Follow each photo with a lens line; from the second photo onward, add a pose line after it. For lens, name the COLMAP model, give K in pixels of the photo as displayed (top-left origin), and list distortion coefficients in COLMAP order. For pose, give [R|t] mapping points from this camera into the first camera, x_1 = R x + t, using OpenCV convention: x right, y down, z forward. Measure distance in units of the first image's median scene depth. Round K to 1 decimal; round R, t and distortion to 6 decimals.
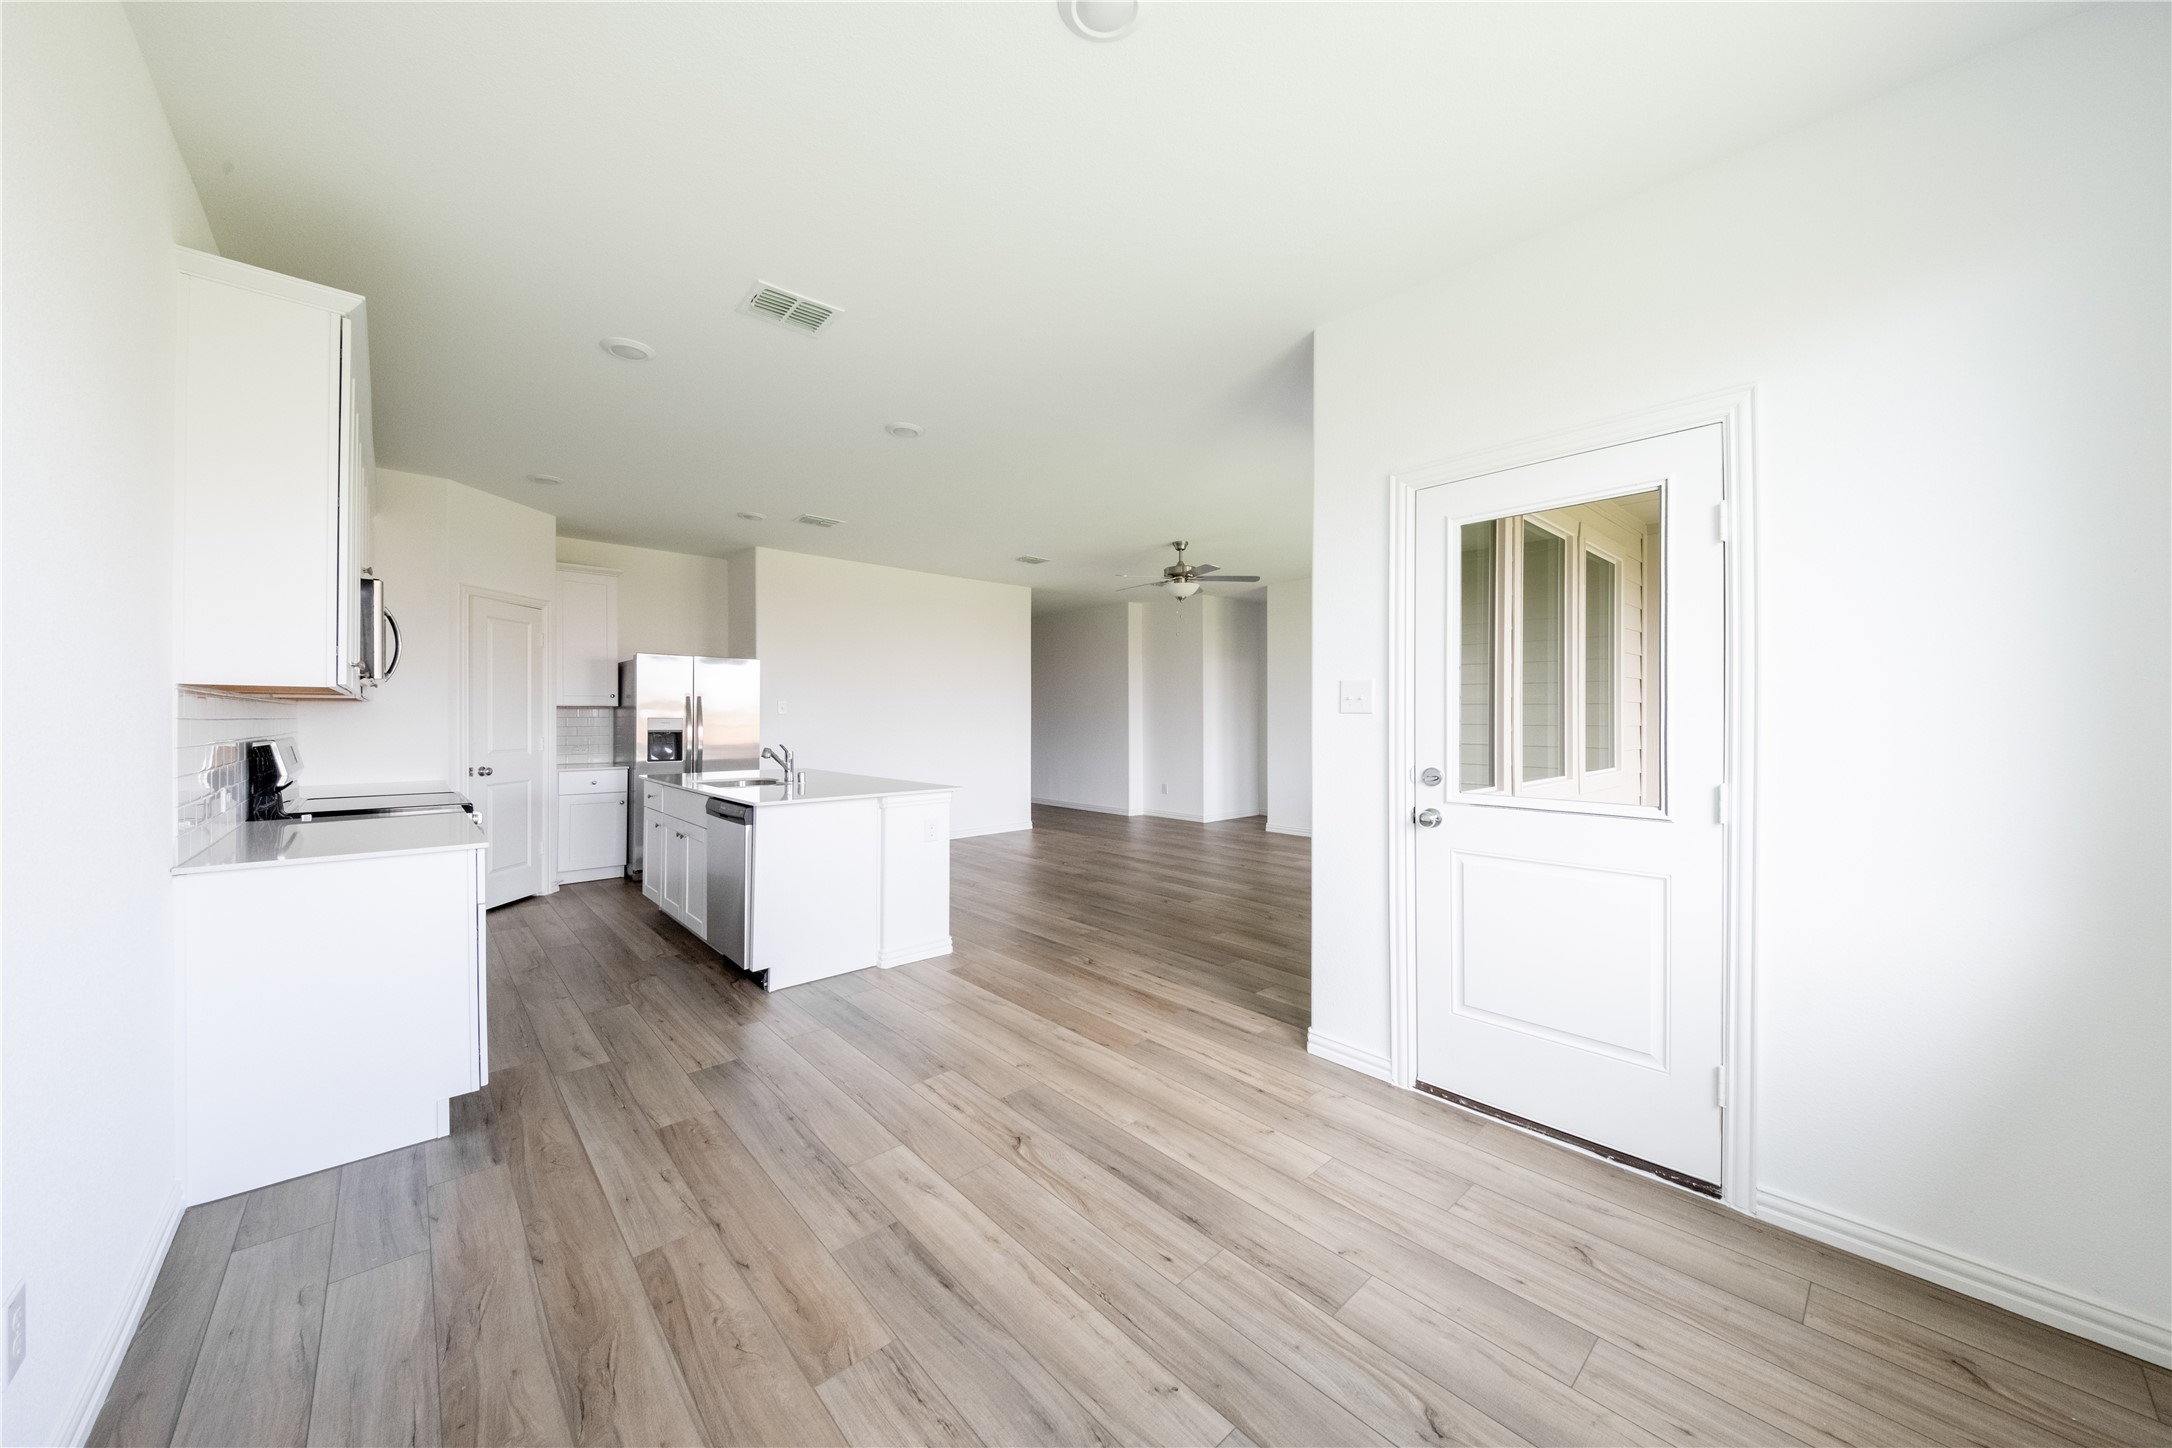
lens RADIAL K [[750.3, 0, 1088.5], [0, 750.3, 722.3], [0, 0, 1]] dist [-0.005879, -0.000662]
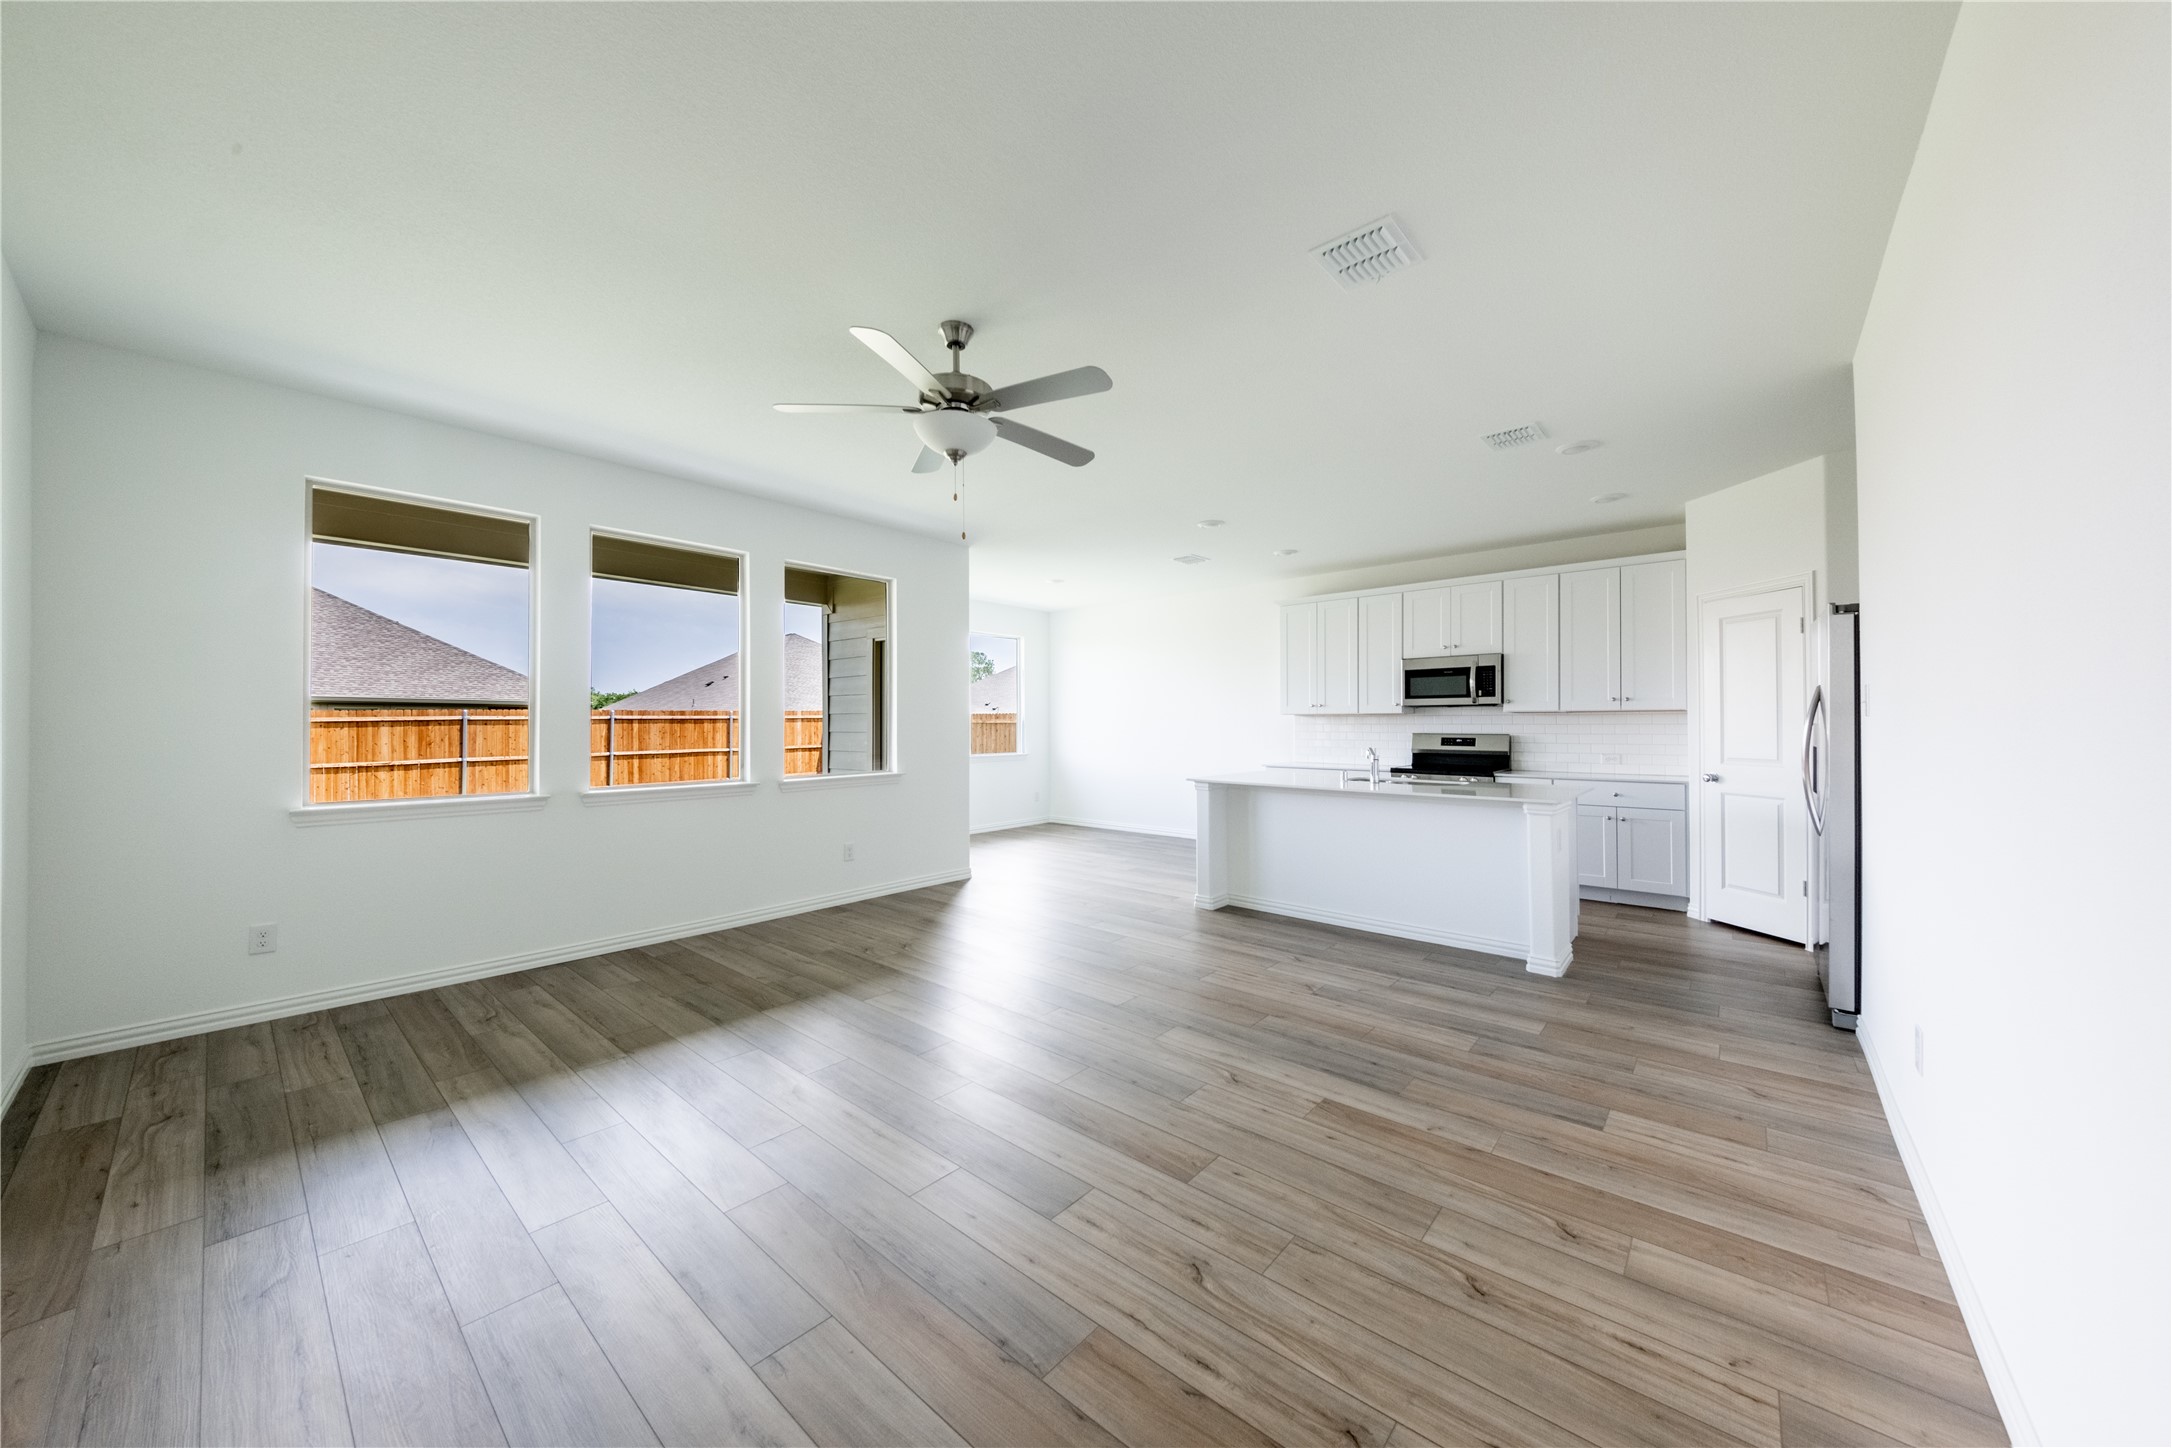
lens RADIAL K [[750.3, 0, 1057.6], [0, 750.3, 717.2], [0, 0, 1]] dist [-0.005879, -0.000662]
pose [[-0.996294, 0.000931, -0.086007, 0.135613], [0.001283, 0.999991, -0.004035, -0.010143], [0.086002, -0.004130, -0.996286, 1.917090]]
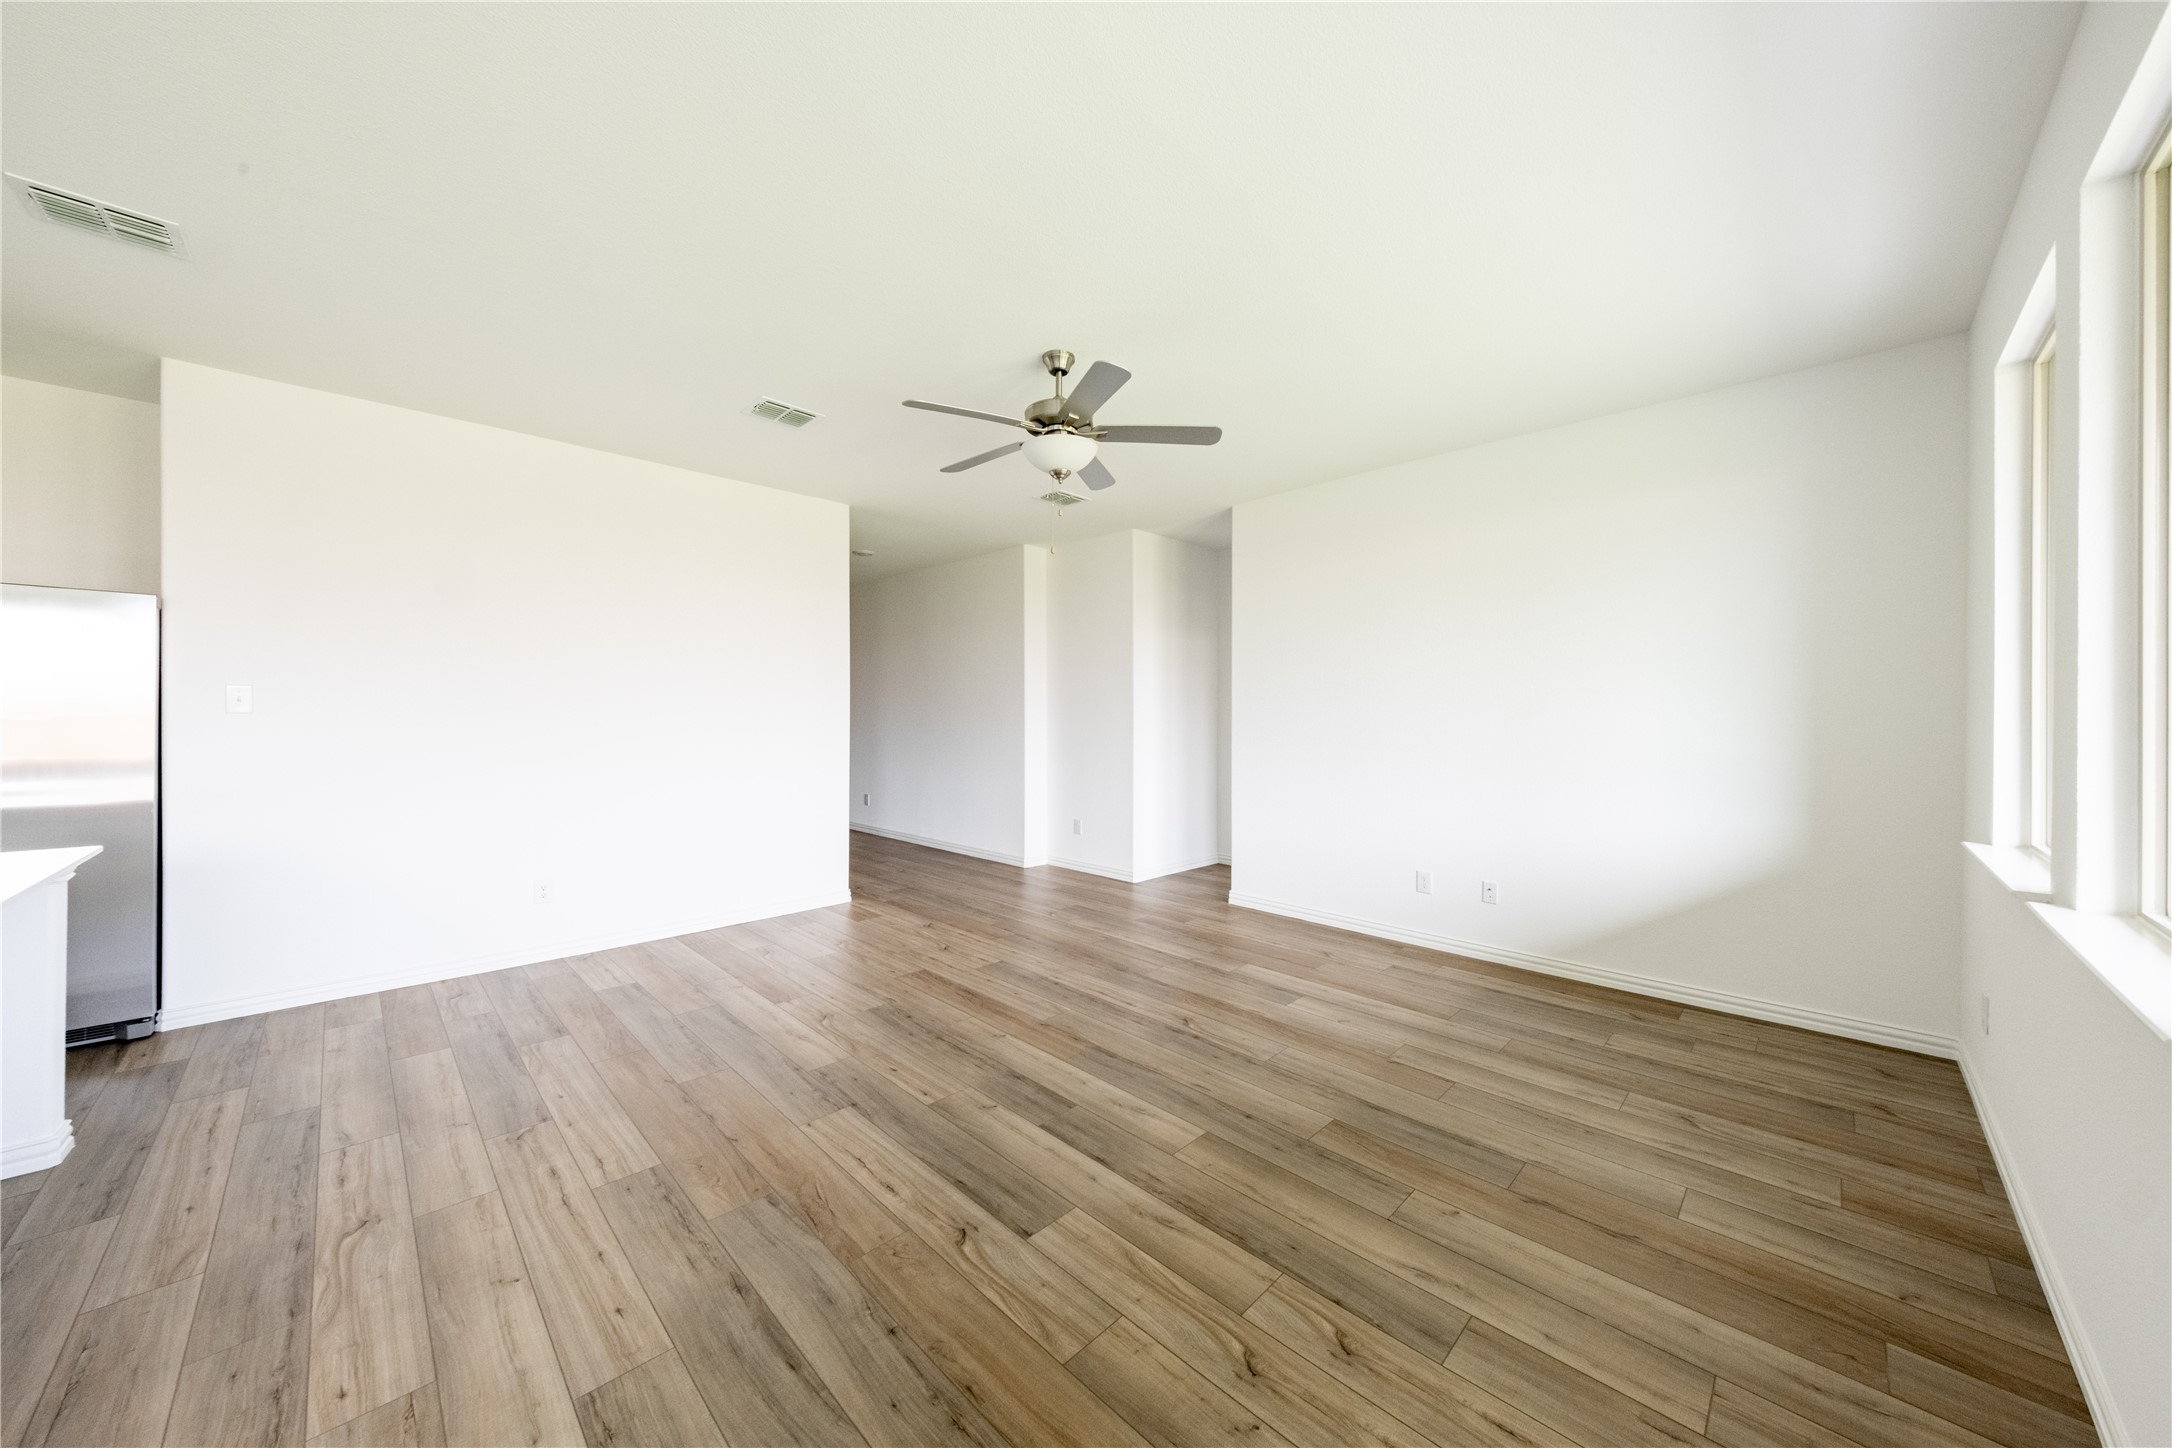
lens RADIAL K [[750.3, 0, 1074.7], [0, 750.3, 718.4], [0, 0, 1]] dist [-0.005879, -0.000662]
pose [[0.999404, 0.003945, 0.034294, 0.156841], [-0.003845, 0.999988, -0.002978, -0.009302], [-0.034305, 0.002845, 0.999407, 0.695373]]
